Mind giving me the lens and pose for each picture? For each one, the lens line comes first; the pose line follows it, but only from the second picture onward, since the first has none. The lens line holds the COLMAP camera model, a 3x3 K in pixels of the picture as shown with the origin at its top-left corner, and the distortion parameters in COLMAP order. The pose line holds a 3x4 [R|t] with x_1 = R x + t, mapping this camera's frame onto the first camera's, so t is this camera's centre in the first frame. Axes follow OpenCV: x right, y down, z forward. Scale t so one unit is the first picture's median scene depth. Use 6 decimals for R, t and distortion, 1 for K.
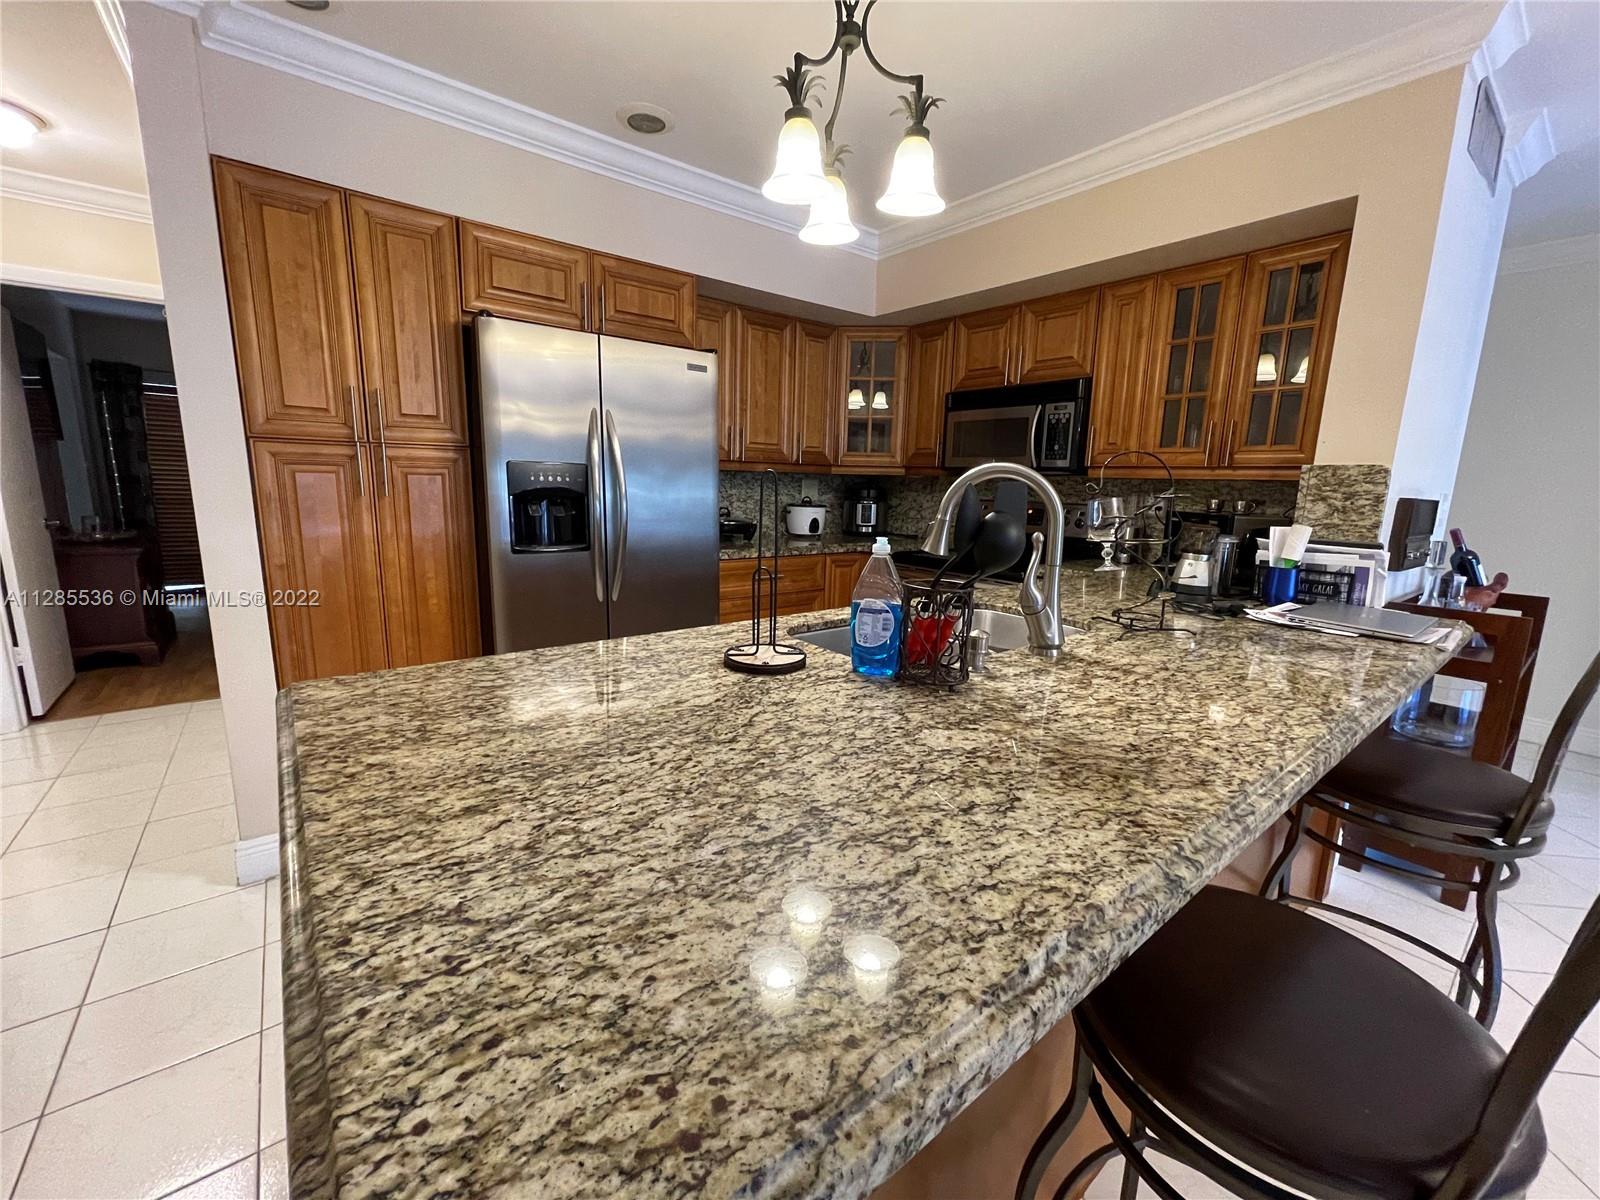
lens RADIAL K [[648.0, 0, 797.1], [0, 648.0, 596.0], [0, 0, 1]] dist [-0.002309, 0.001537]
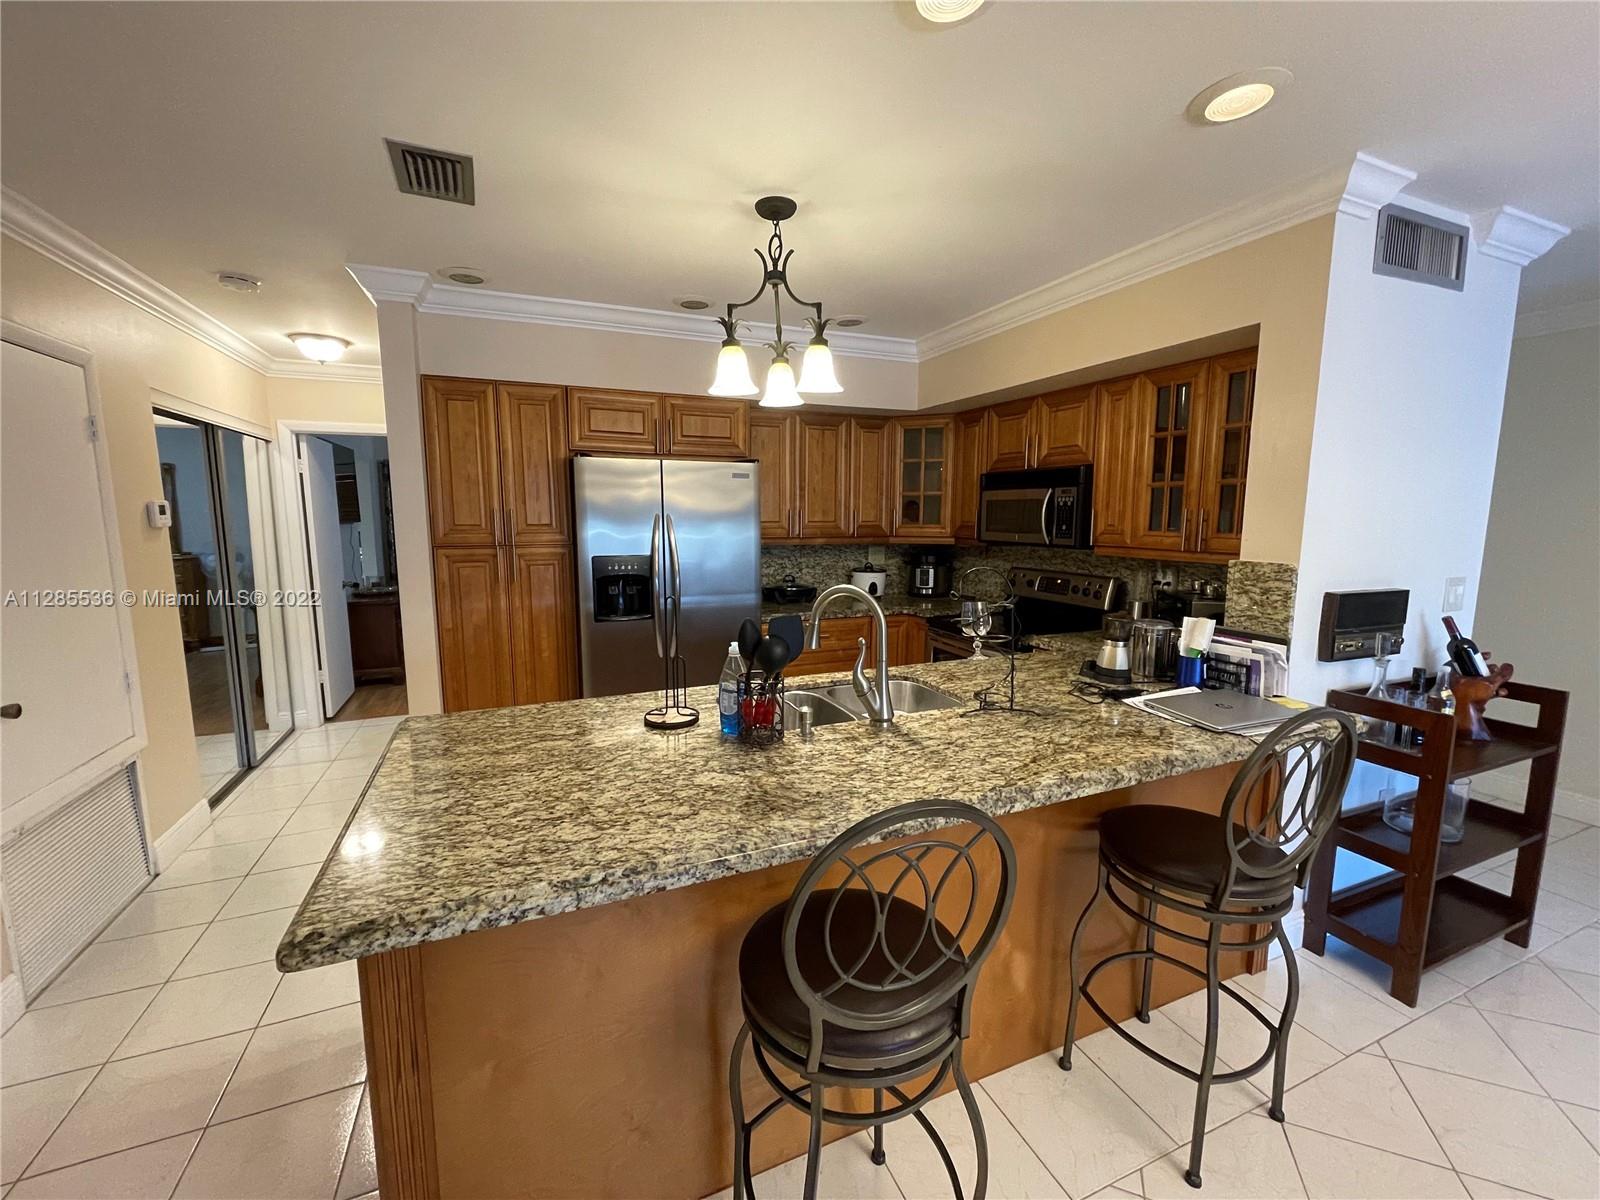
lens RADIAL K [[648.0, 0, 798.5], [0, 648.0, 598.2], [0, 0, 1]] dist [-0.002309, 0.001537]
pose [[0.964763, 0.012367, -0.262829, 0.381409], [-0.025045, 0.998676, -0.044942, -0.073876], [0.261925, 0.049941, 0.963795, -0.240860]]
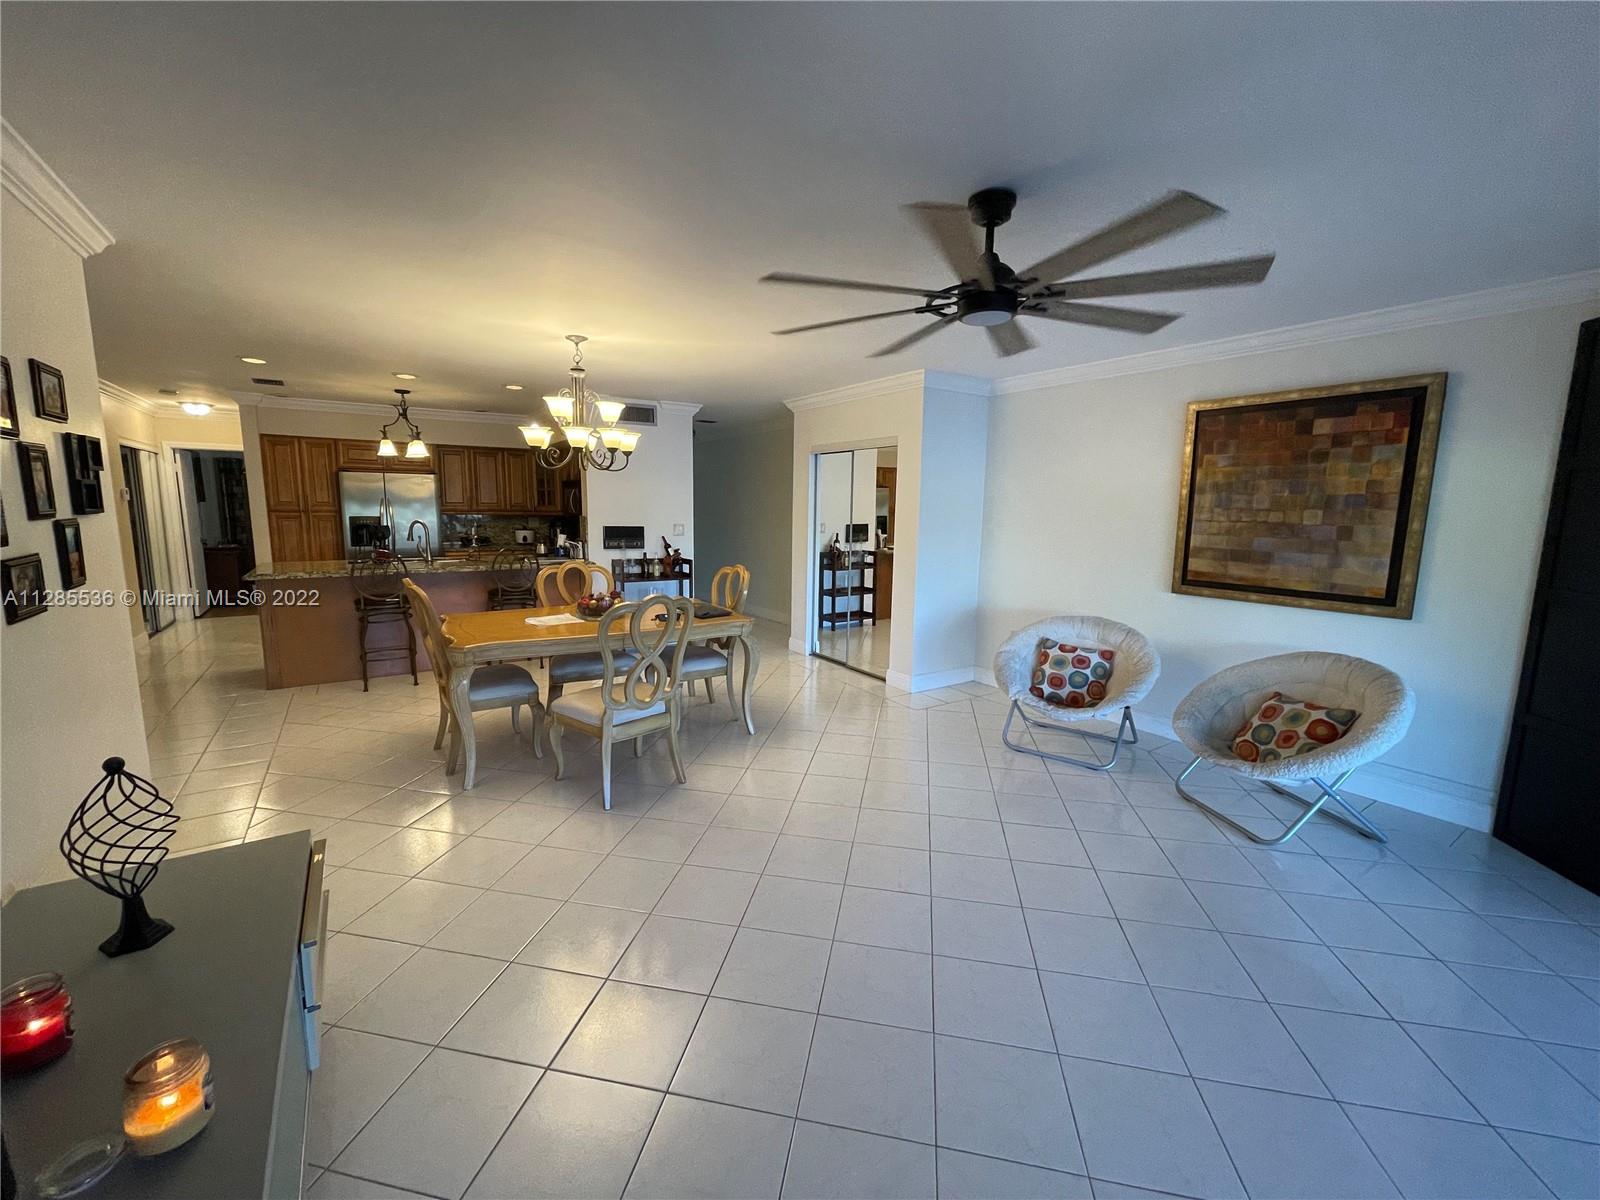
lens RADIAL K [[648.0, 0, 799.6], [0, 648.0, 599.3], [0, 0, 1]] dist [-0.002309, 0.001537]
pose [[0.997082, 0.001519, -0.076323, 2.144826], [-0.003899, 0.999511, -0.031039, 0.306351], [0.076239, 0.031246, 0.996600, -2.115313]]
